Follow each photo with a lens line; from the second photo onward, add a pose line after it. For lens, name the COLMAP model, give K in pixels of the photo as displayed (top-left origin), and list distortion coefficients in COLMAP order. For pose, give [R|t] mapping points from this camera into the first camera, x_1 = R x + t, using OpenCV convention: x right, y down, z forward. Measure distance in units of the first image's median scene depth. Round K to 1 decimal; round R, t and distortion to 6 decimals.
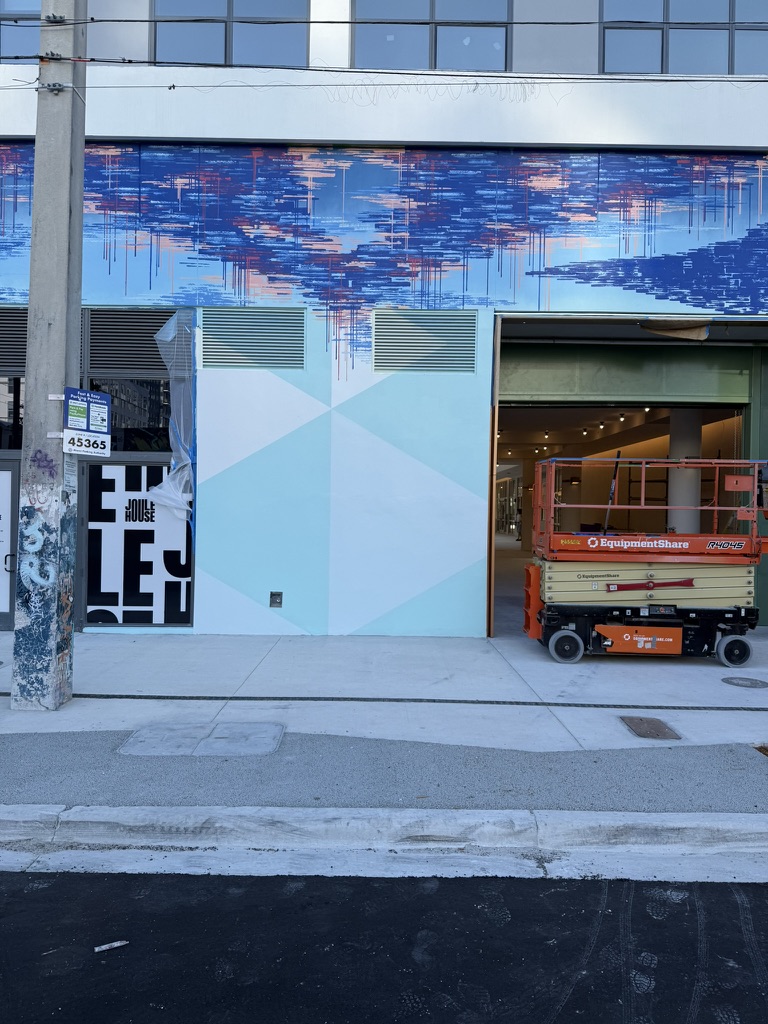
lens RADIAL K [[709.3, 0, 380.7], [0, 709.3, 515.8], [0, 0, 1]] dist [0.017963, -0.011186]
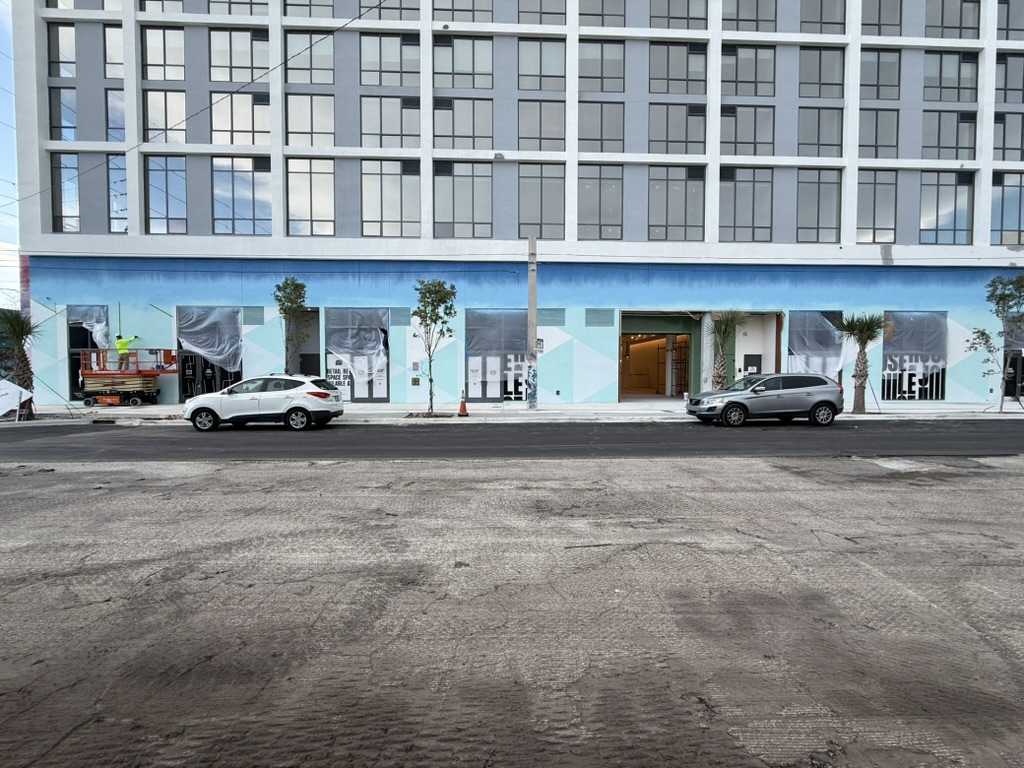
lens RADIAL K [[401.4, 0, 508.0], [0, 401.4, 383.4], [0, 0, 1]] dist [0.001858, -0.000519]
pose [[0.999201, -0.015002, 0.037047, -0.467051], [0.014242, 0.999684, 0.020695, 0.028356], [-0.037346, -0.020151, 0.999099, -0.961497]]
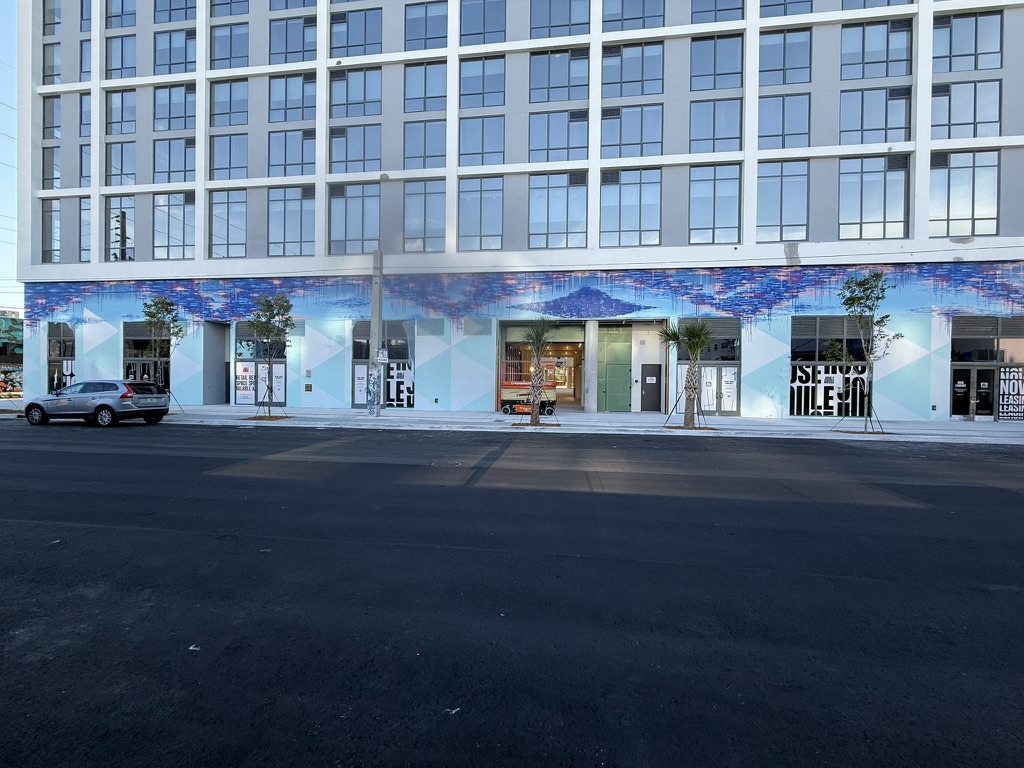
lens RADIAL K [[401.4, 0, 514.2], [0, 401.4, 384.1], [0, 0, 1]] dist [0.001858, -0.000519]
pose [[0.992128, -0.002073, -0.125207, 0.493701], [0.001837, 0.999996, -0.001995, 0.040223], [0.125211, 0.001749, 0.992129, -0.957093]]
